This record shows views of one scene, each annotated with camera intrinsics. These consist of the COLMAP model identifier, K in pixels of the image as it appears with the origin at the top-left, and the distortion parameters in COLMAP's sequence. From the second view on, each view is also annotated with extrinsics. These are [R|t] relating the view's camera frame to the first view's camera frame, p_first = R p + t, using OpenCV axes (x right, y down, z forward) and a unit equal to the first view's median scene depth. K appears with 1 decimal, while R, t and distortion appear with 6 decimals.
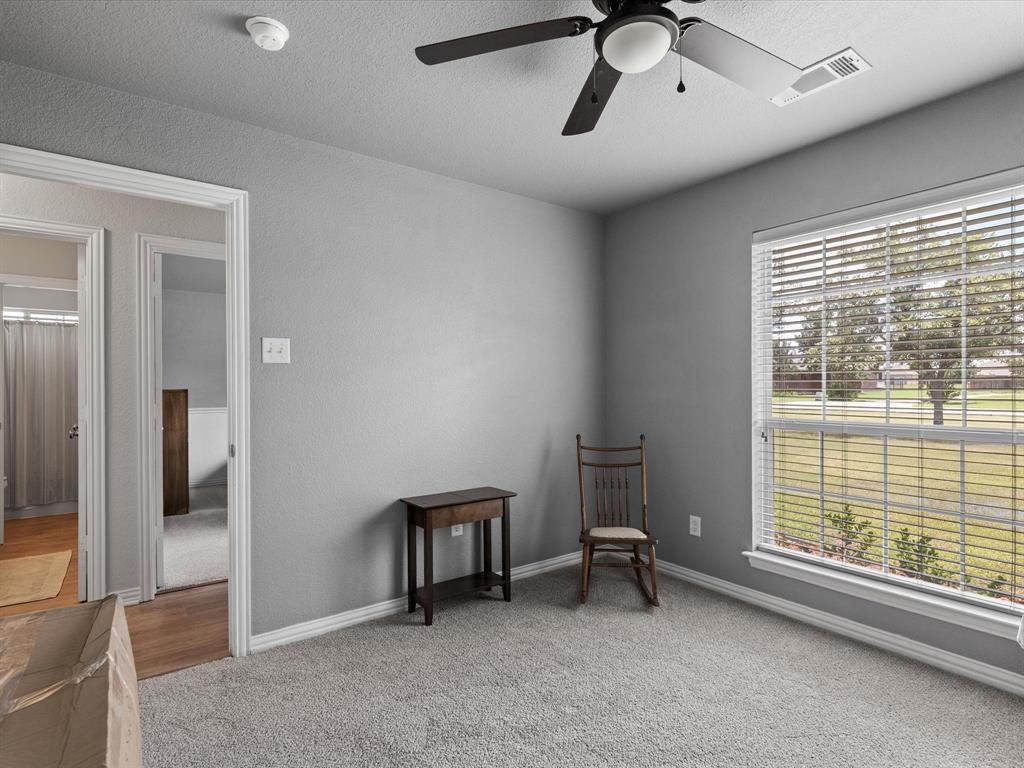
lens RADIAL K [[526.4, 0, 508.3], [0, 526.4, 391.3], [0, 0, 1]] dist [0.000186, -0.001096]
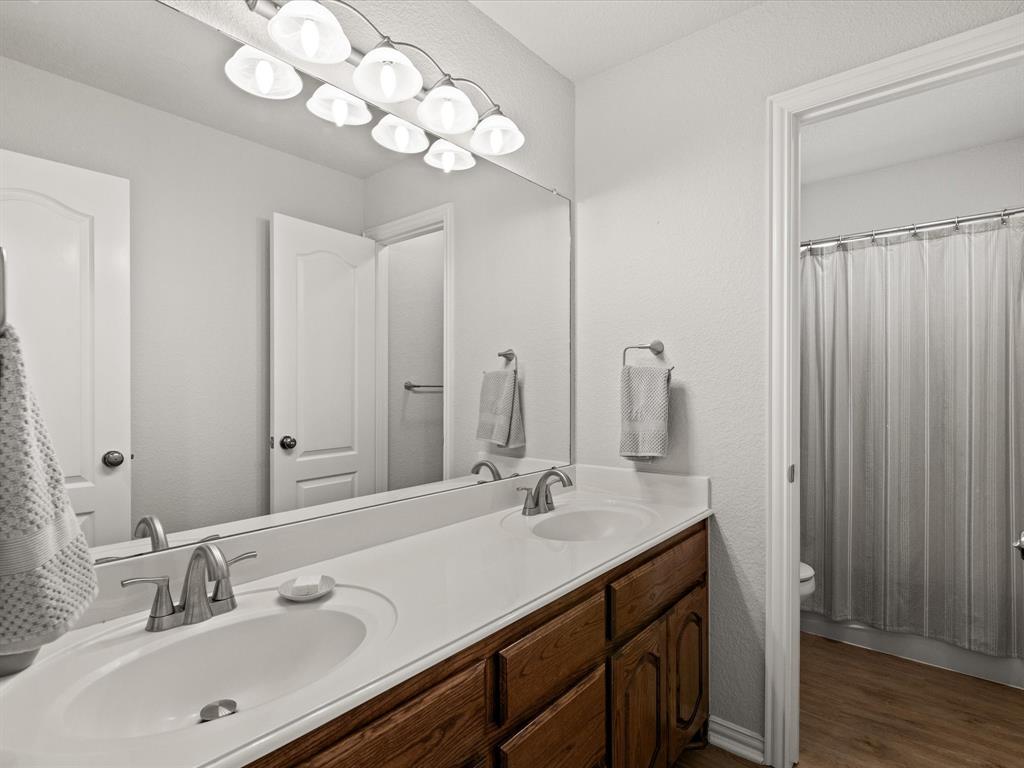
lens RADIAL K [[526.4, 0, 512.9], [0, 526.4, 378.4], [0, 0, 1]] dist [0.000186, -0.001096]
pose [[0.252337, 0.008437, -0.967603, -0.521723], [0.001655, 0.999957, 0.009151, -0.012223], [0.967638, -0.003911, 0.252312, 0.569631]]
